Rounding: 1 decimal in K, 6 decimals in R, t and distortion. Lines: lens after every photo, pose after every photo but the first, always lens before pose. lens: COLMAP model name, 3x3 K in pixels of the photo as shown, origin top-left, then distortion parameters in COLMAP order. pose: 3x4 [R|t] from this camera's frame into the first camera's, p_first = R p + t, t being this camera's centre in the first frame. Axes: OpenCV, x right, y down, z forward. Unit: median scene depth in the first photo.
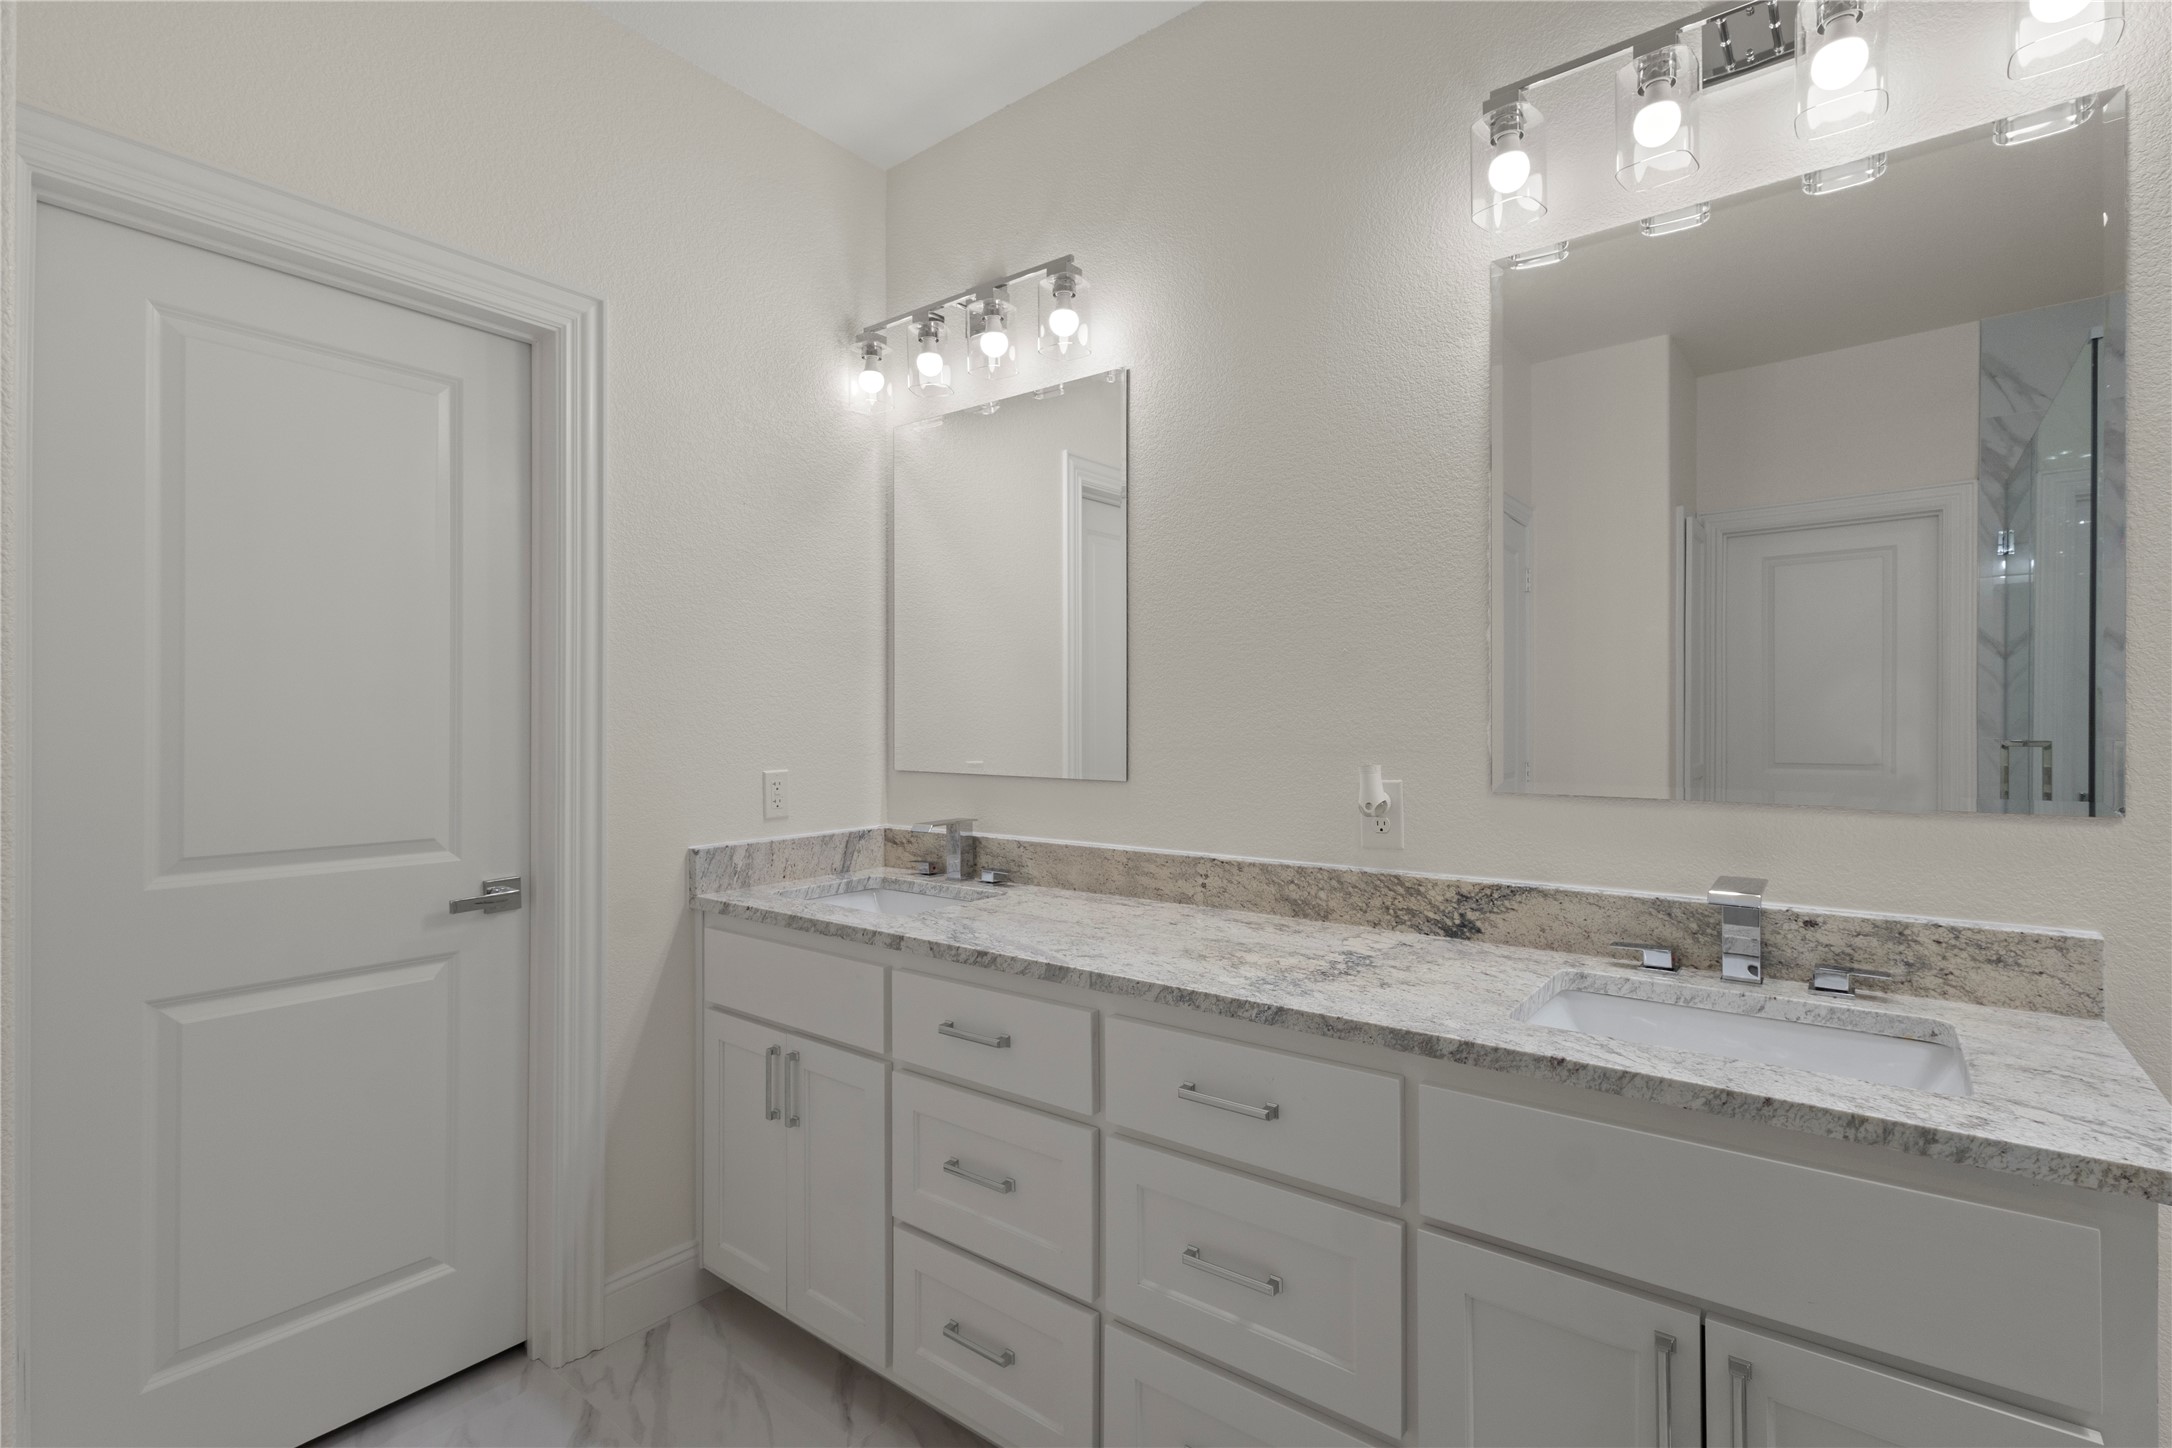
lens RADIAL K [[1002.1, 0, 1086.4], [0, 1002.1, 724.9], [0, 0, 1]] dist [0.001793, 0.000221]
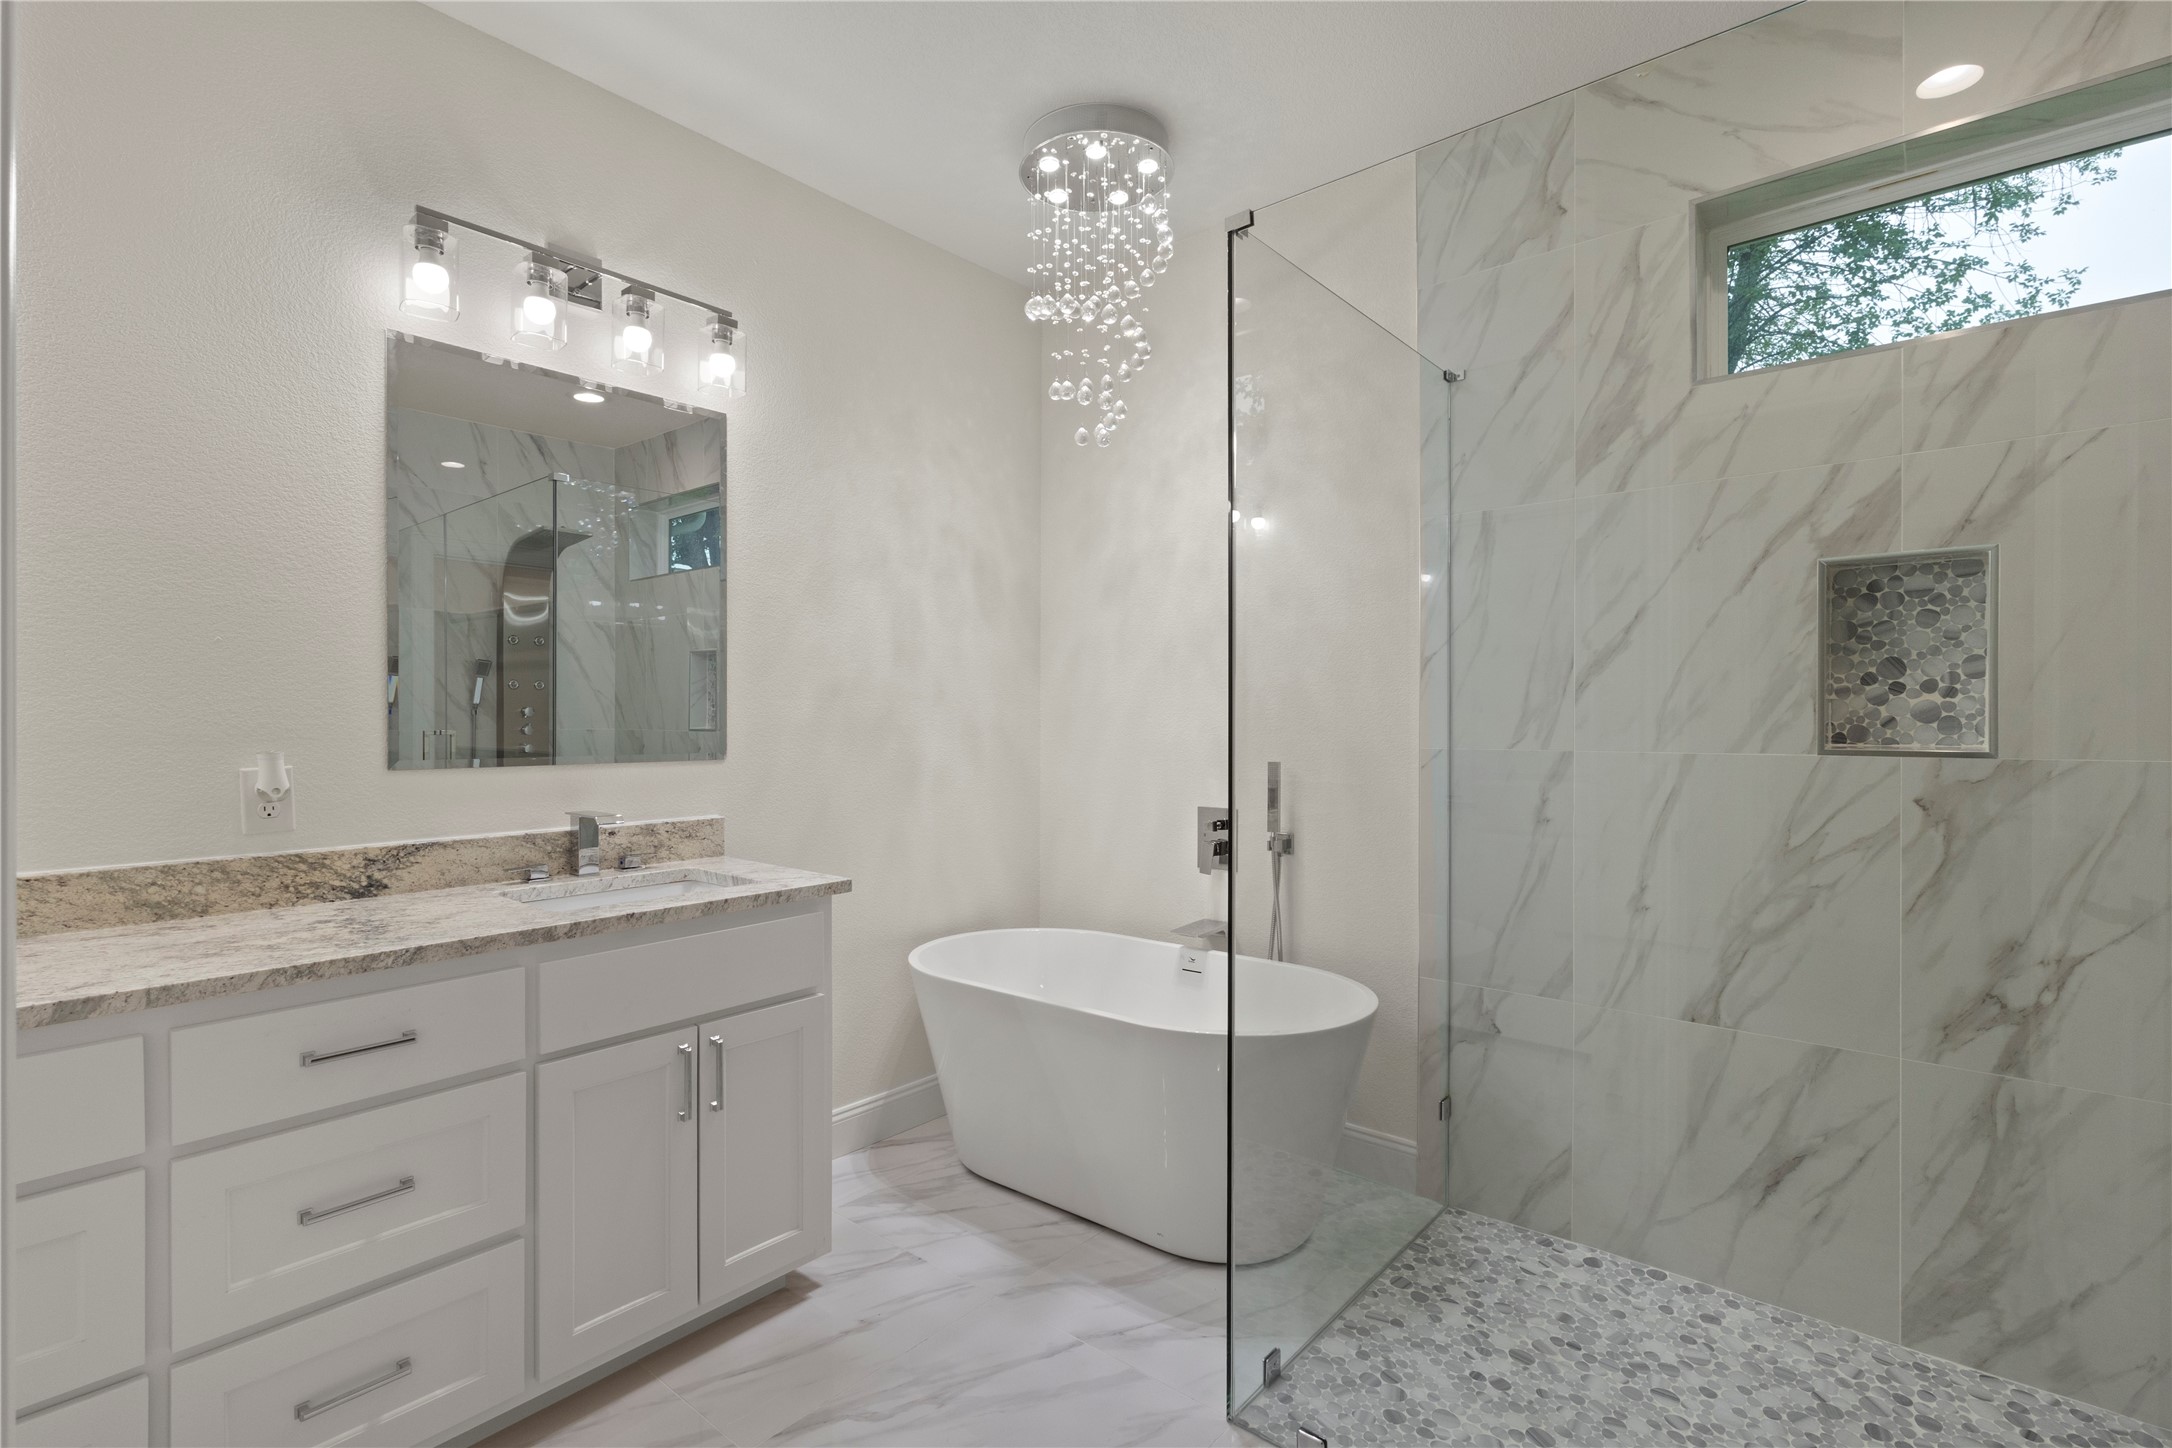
lens RADIAL K [[1002.1, 0, 1090.1], [0, 1002.1, 723.2], [0, 0, 1]] dist [0.001793, 0.000221]
pose [[0.021473, -0.001231, 0.999769, -0.838353], [0.000927, 0.999999, 0.001211, 0.010330], [-0.999769, 0.000901, 0.021474, 0.142098]]
